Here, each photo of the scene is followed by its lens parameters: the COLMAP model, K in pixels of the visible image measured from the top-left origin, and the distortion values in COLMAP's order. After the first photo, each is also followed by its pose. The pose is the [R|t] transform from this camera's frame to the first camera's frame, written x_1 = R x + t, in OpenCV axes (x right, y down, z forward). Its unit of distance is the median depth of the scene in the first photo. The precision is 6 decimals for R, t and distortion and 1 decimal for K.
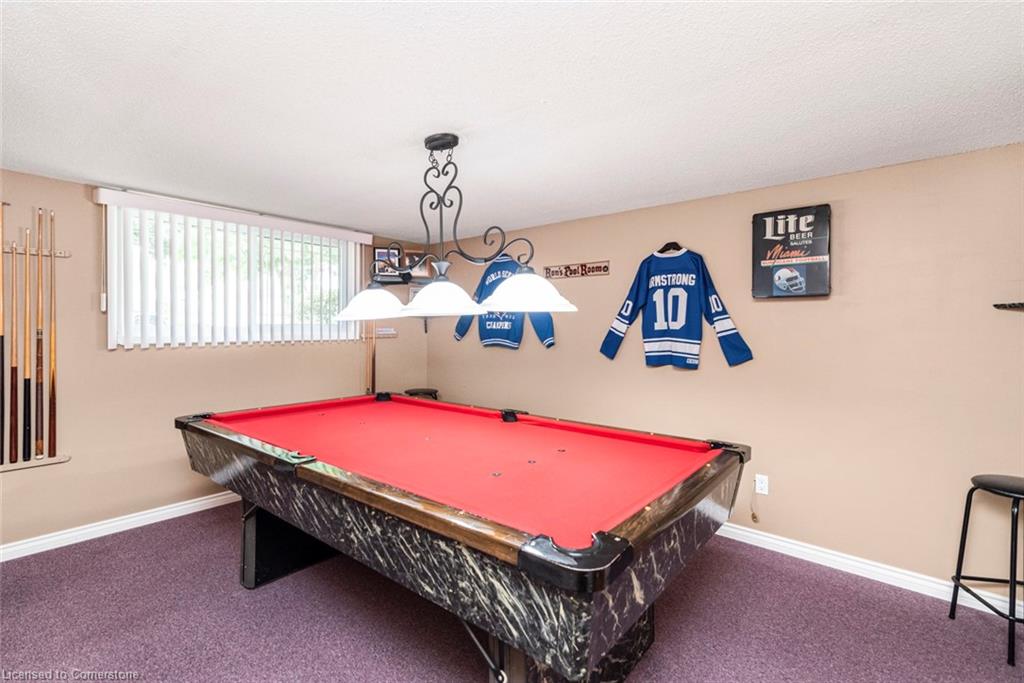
lens RADIAL K [[479.1, 0, 507.5], [0, 479.1, 340.4], [0, 0, 1]] dist [0.002458, 0.000041]
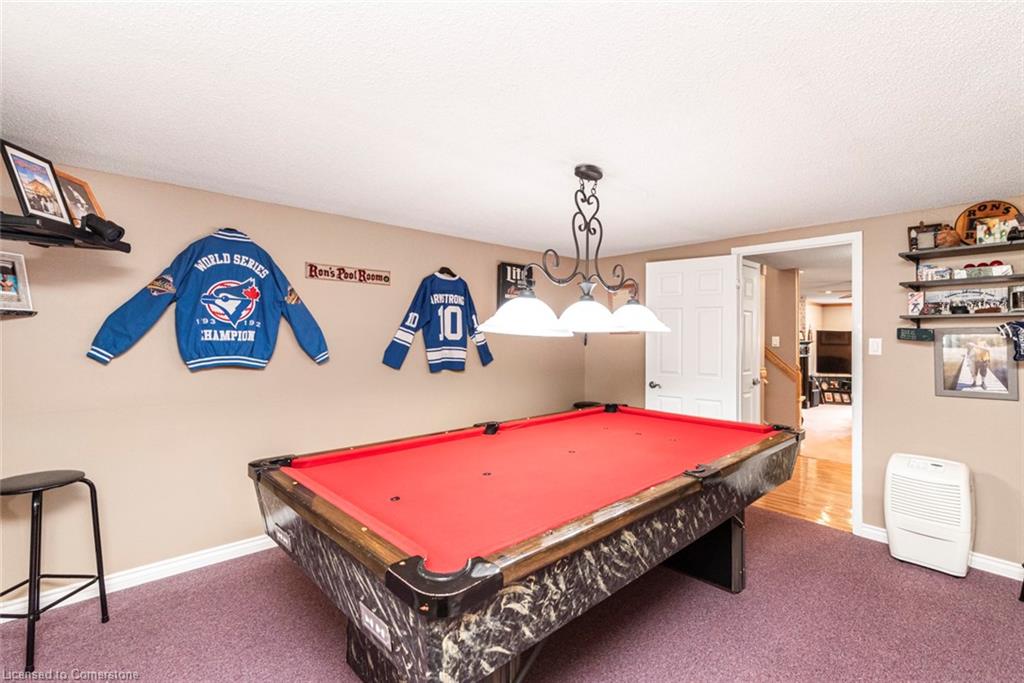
lens RADIAL K [[479.1, 0, 507.5], [0, 479.1, 340.4], [0, 0, 1]] dist [0.002458, 0.000041]
pose [[0.107121, -0.013287, 0.994157, -0.883710], [0.018940, 0.999757, 0.011321, -0.034450], [-0.994066, 0.017617, 0.107347, 0.761234]]
